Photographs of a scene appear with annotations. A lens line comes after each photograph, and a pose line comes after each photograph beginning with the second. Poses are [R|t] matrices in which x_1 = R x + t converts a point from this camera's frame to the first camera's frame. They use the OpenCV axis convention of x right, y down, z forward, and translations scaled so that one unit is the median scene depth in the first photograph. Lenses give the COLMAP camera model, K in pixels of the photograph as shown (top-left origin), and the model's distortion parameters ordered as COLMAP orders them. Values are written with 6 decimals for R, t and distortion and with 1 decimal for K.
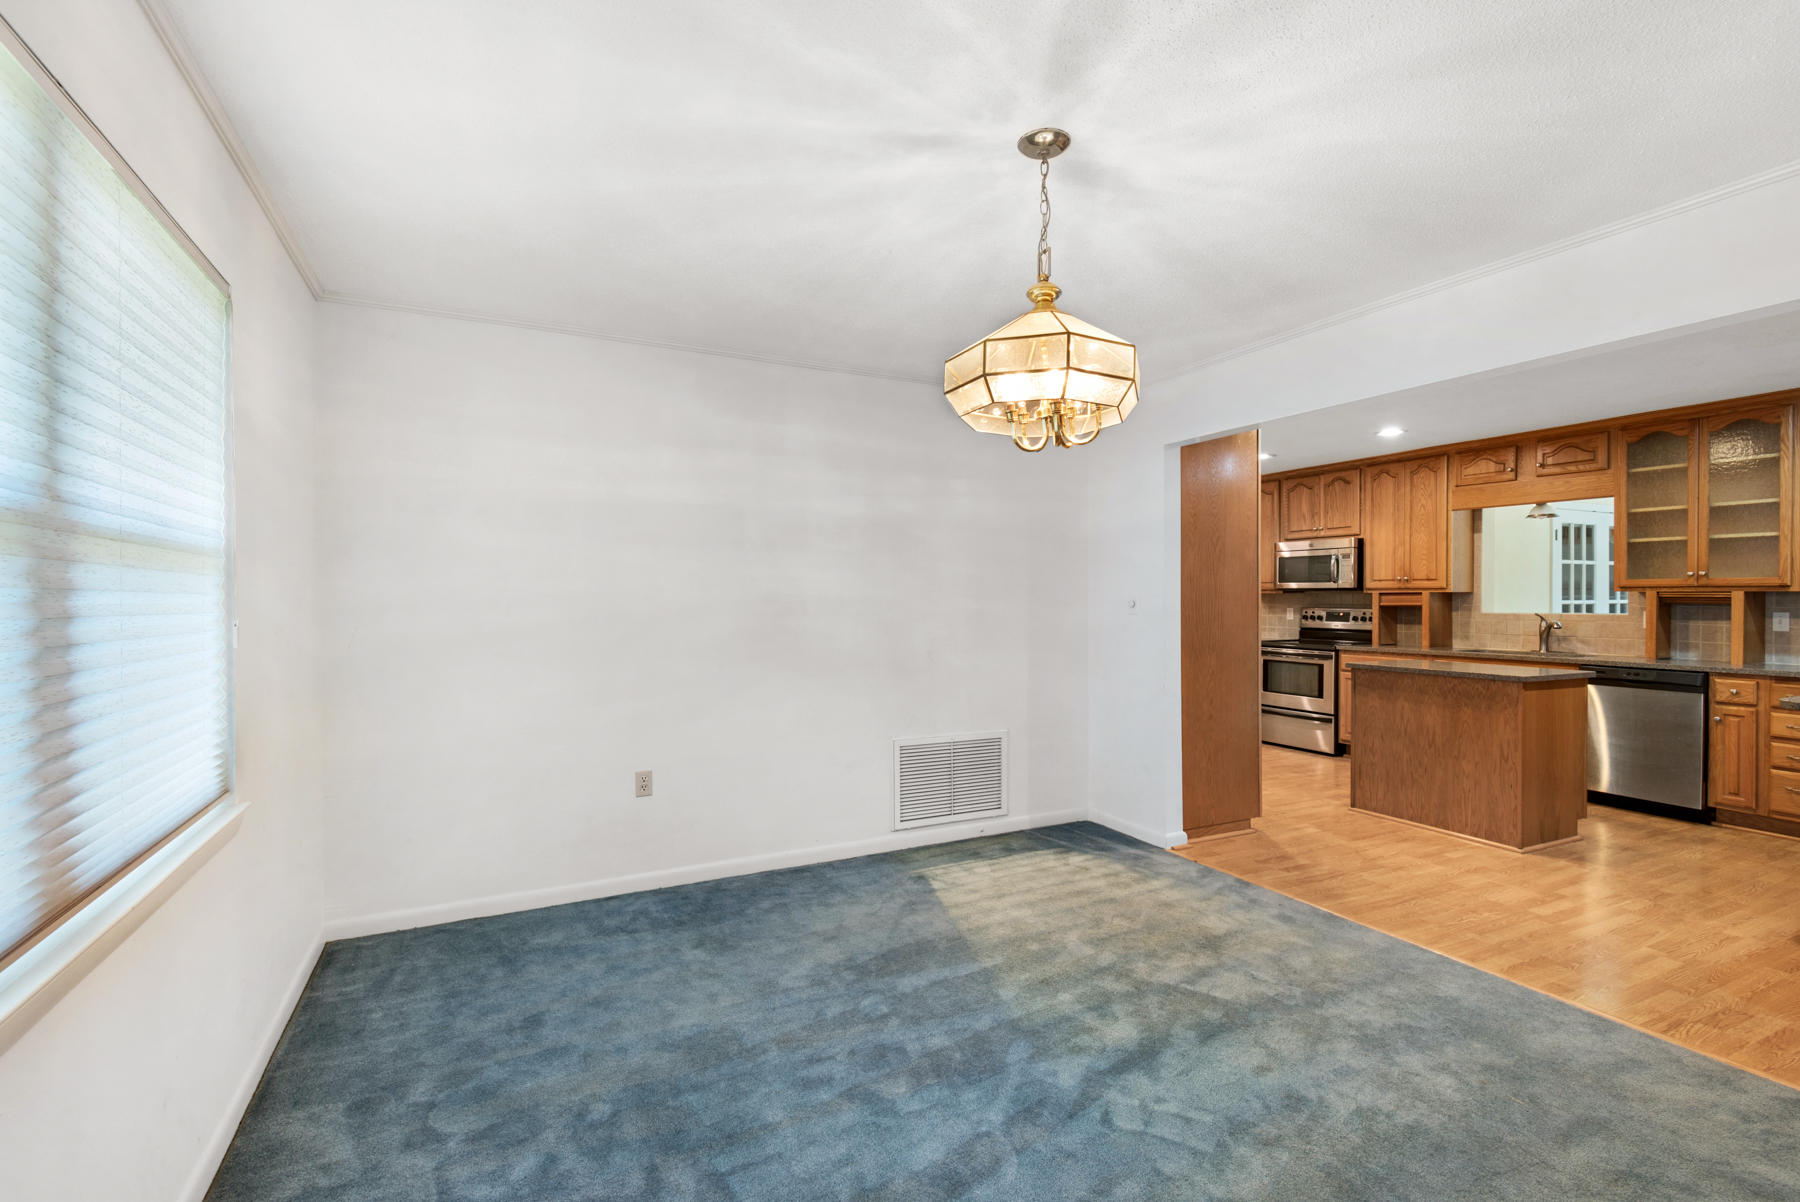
lens RADIAL K [[829.6, 0, 909.2], [0, 829.6, 605.6], [0, 0, 1]] dist [0.010882, -0.003814]
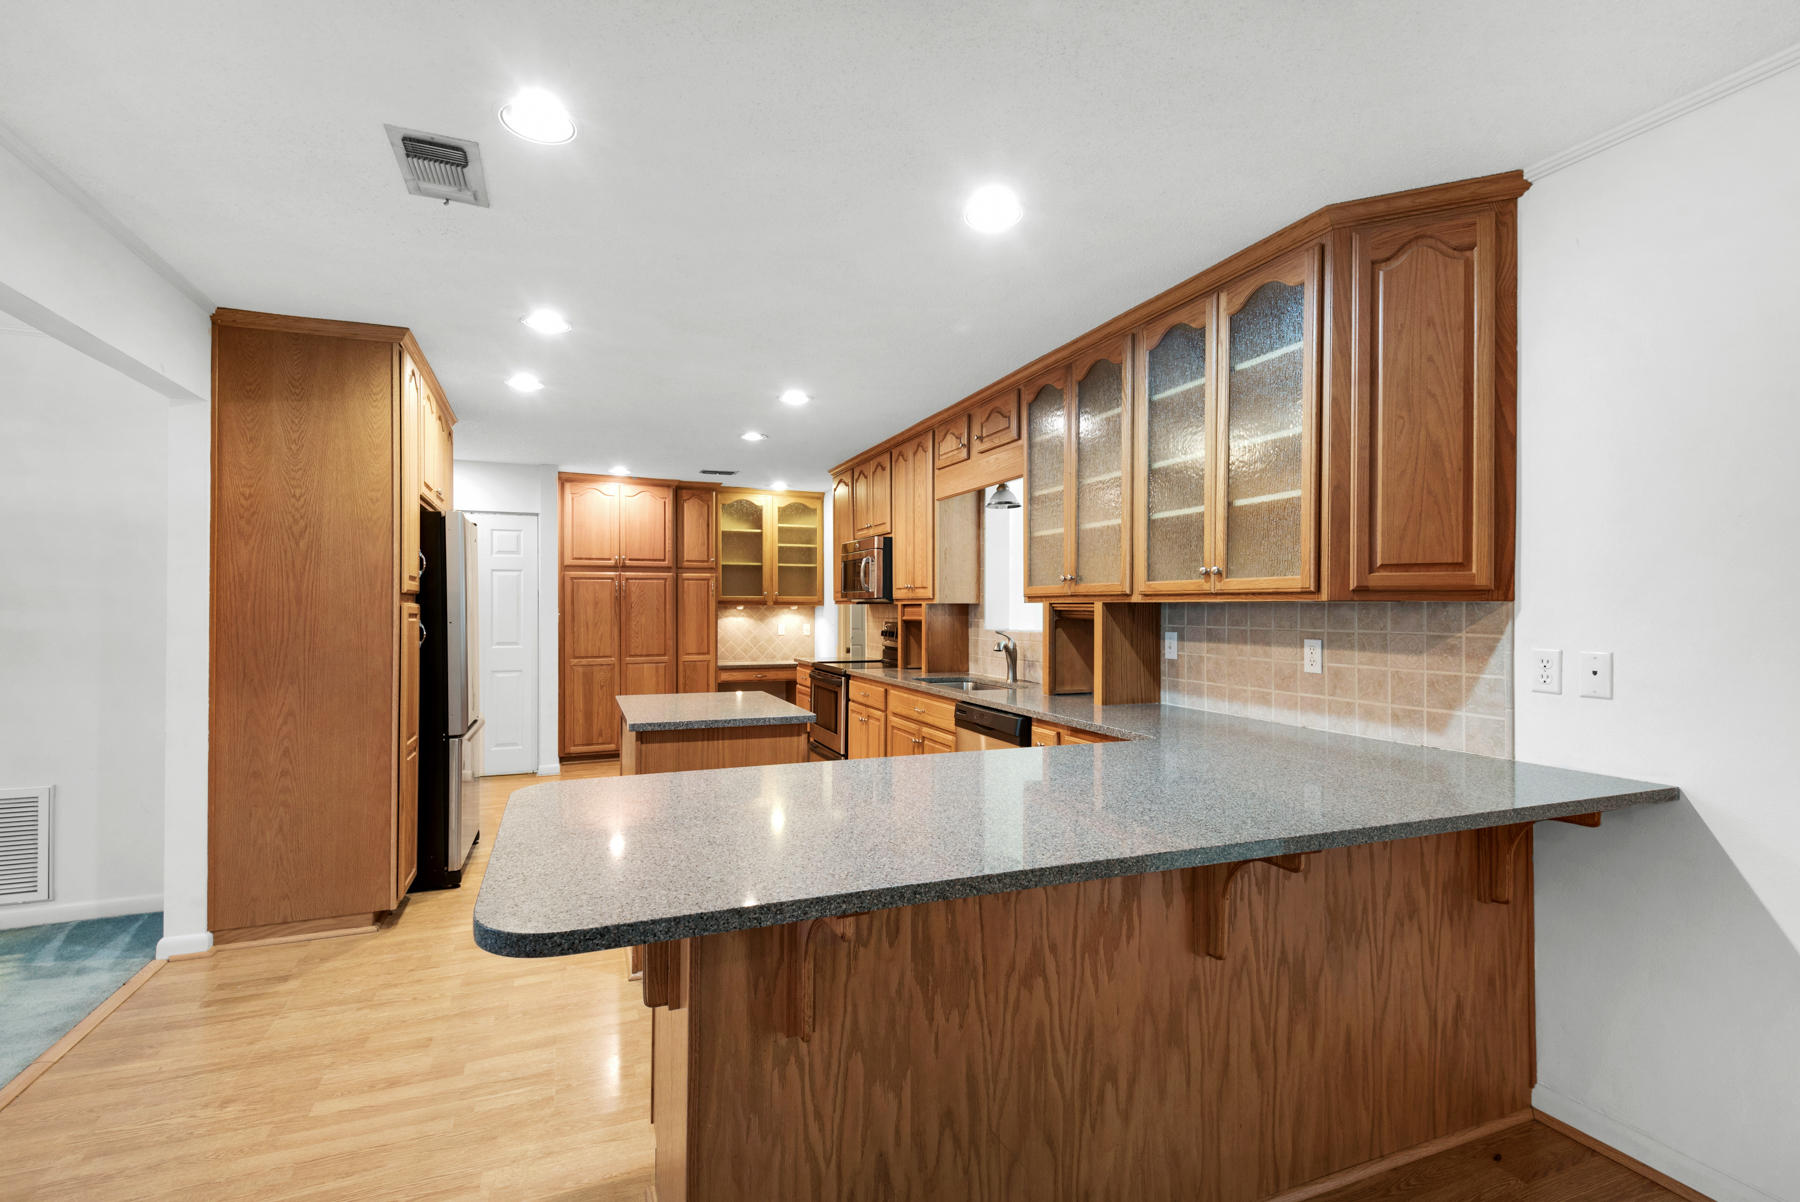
lens RADIAL K [[829.6, 0, 920.4], [0, 829.6, 605.4], [0, 0, 1]] dist [0.010882, -0.003814]
pose [[0.997683, 0.000861, -0.068031, 0.666663], [-0.001899, 0.999883, -0.015185, -0.002627], [0.068010, 0.015279, 0.997568, 0.209118]]
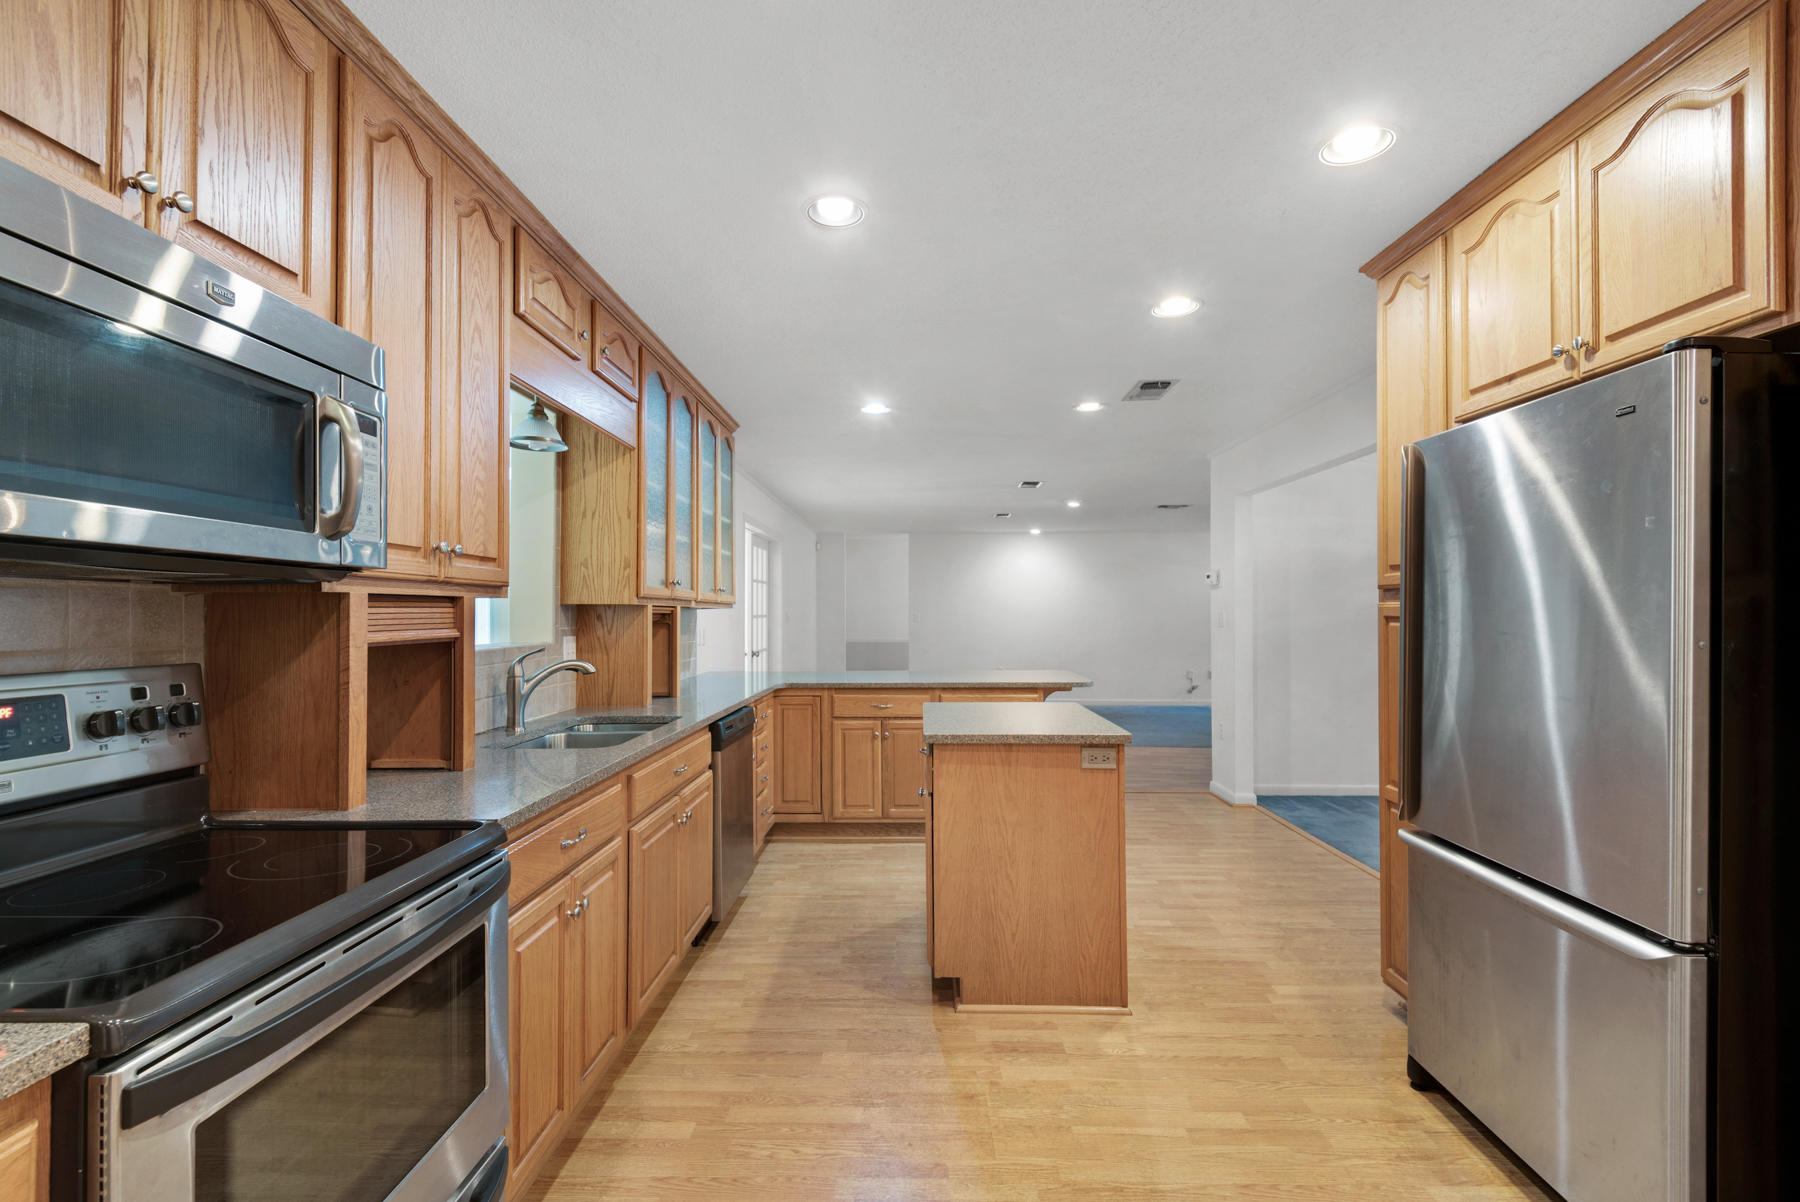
lens RADIAL K [[829.6, 0, 901.4], [0, 829.6, 604.3], [0, 0, 1]] dist [0.010882, -0.003814]
pose [[-0.884053, 0.008839, 0.467303, 0.318968], [0.007828, 0.999961, -0.004104, -0.010415], [-0.467321, 0.000030, -0.884088, 1.200683]]
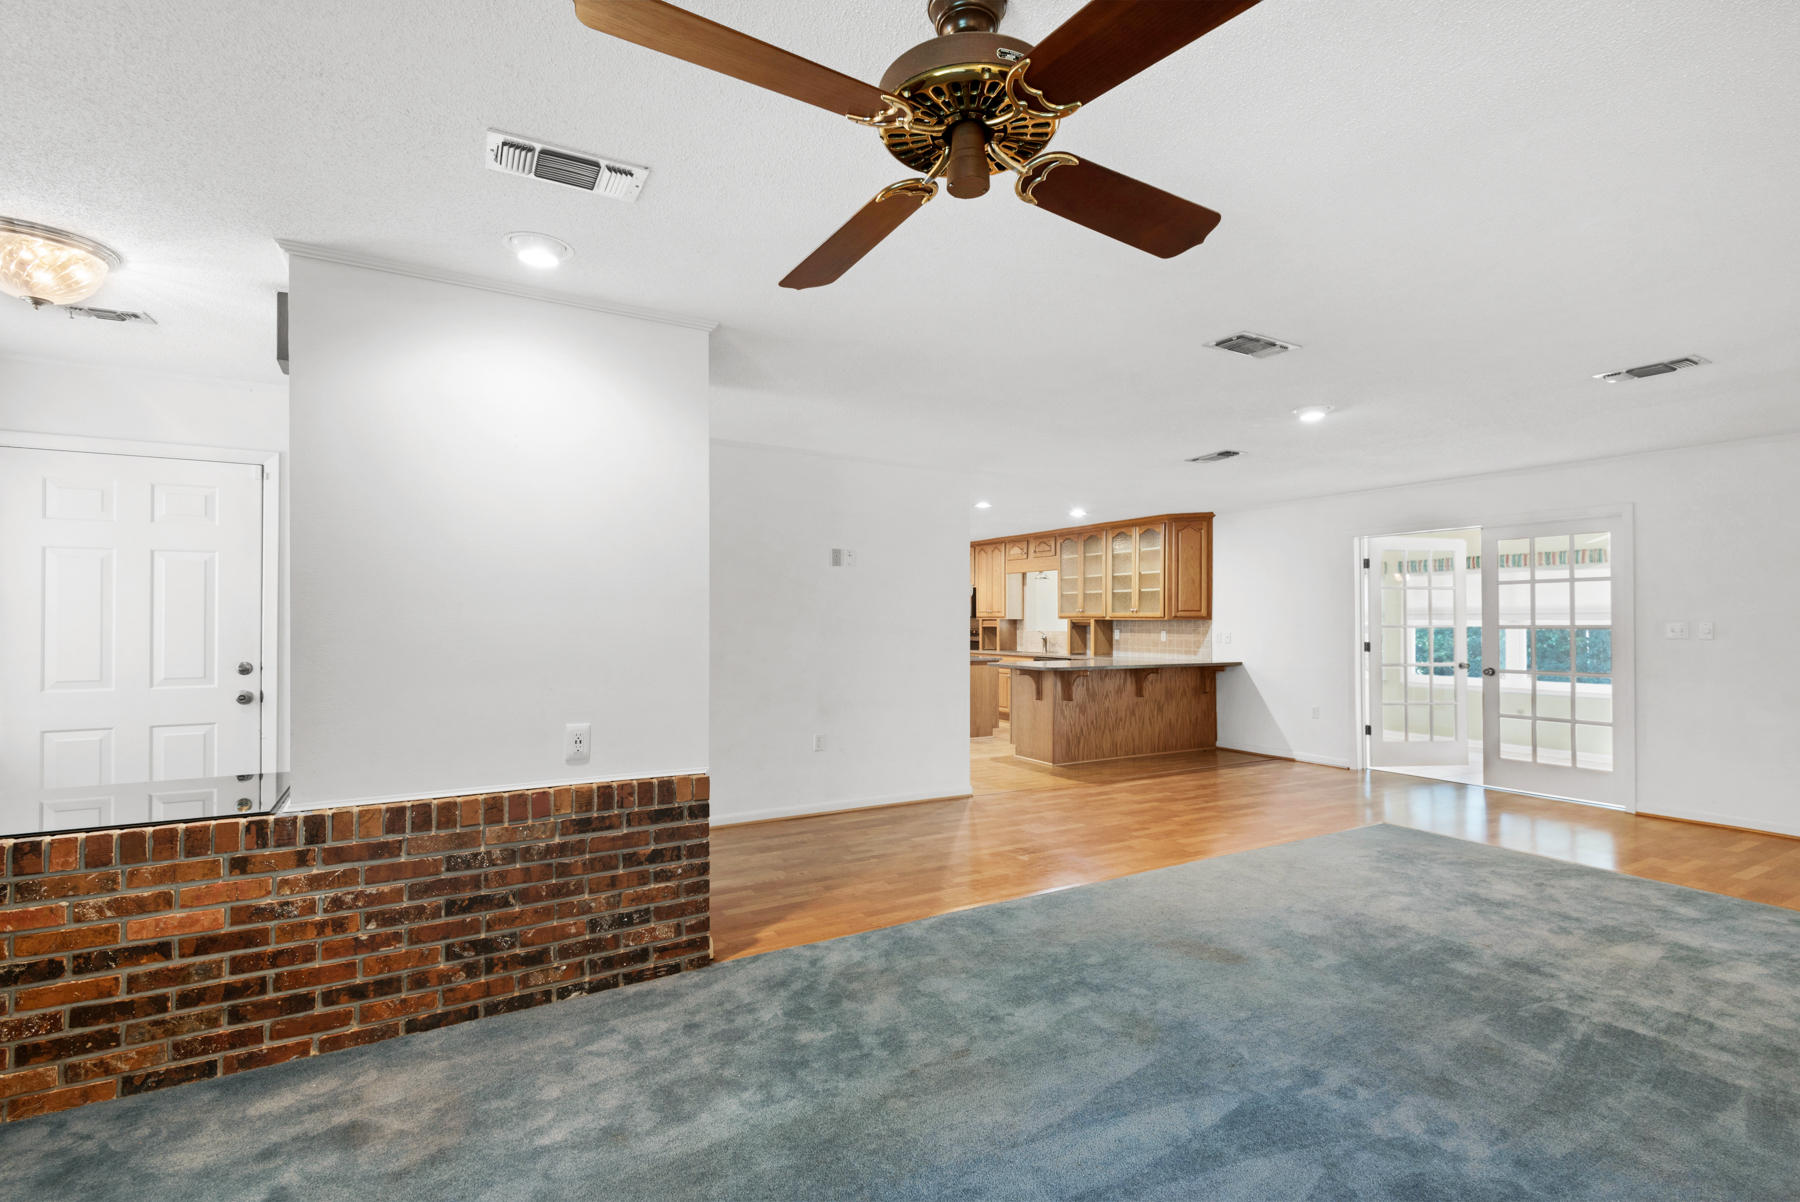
lens RADIAL K [[829.6, 0, 888.2], [0, 829.6, 607.2], [0, 0, 1]] dist [0.010882, -0.003814]
pose [[0.999072, 0.007644, 0.042383, 0.310426], [-0.006291, 0.999469, -0.031963, 0.015534], [-0.042604, 0.031667, 0.998590, -0.744384]]
